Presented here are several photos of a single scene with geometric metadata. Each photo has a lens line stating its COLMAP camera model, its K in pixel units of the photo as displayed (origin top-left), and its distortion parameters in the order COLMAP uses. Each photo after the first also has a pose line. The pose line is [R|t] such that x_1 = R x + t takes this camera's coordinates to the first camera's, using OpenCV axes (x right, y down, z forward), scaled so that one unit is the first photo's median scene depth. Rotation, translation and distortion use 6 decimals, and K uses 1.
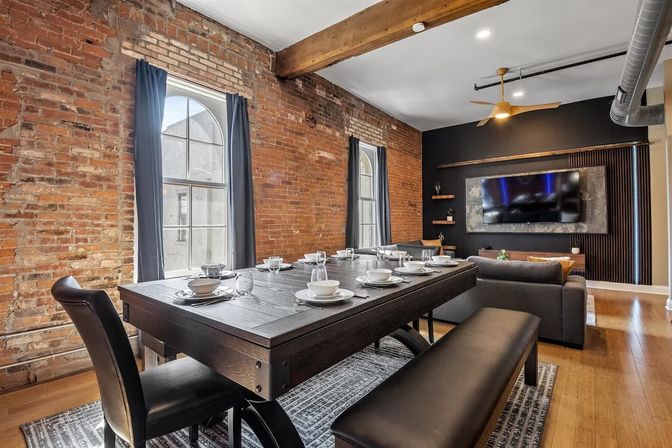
lens RADIAL K [[307.4, 0, 336.3], [0, 307.4, 225.7], [0, 0, 1]] dist [-0.017201, -0.009332]
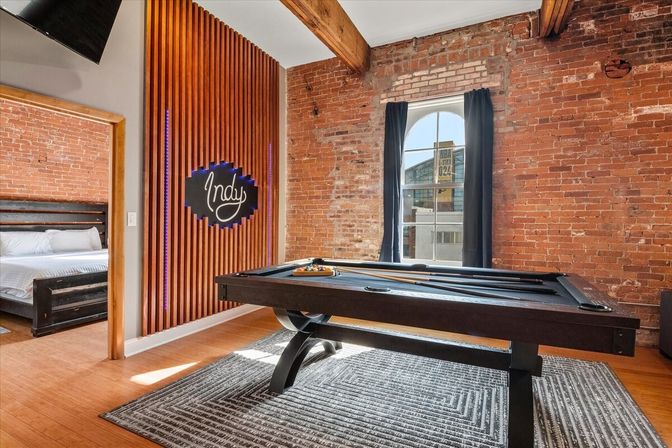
lens RADIAL K [[335.2, 0, 335.2], [0, 335.2, 229.5], [0, 0, 1]] dist [-0.003714, -0.016252]
pose [[0.226427, 0.034293, -0.973424, 0.563236], [-0.008757, 0.999411, 0.033172, -0.012478], [0.973989, 0.001014, 0.226594, 0.286157]]
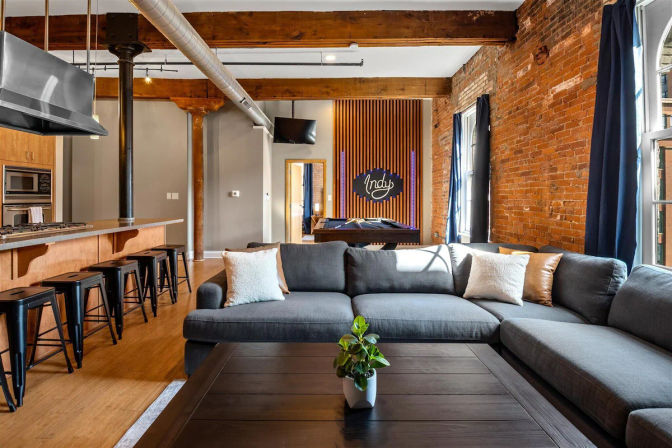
lens RADIAL K [[325.3, 0, 333.7], [0, 325.3, 198.5], [0, 0, 1]] dist [-0.005892, -0.014481]
pose [[-0.774626, 0.003474, -0.632410, 0.891203], [-0.000496, 0.999981, 0.006101, -0.014414], [0.632419, 0.005040, -0.774610, 1.484754]]
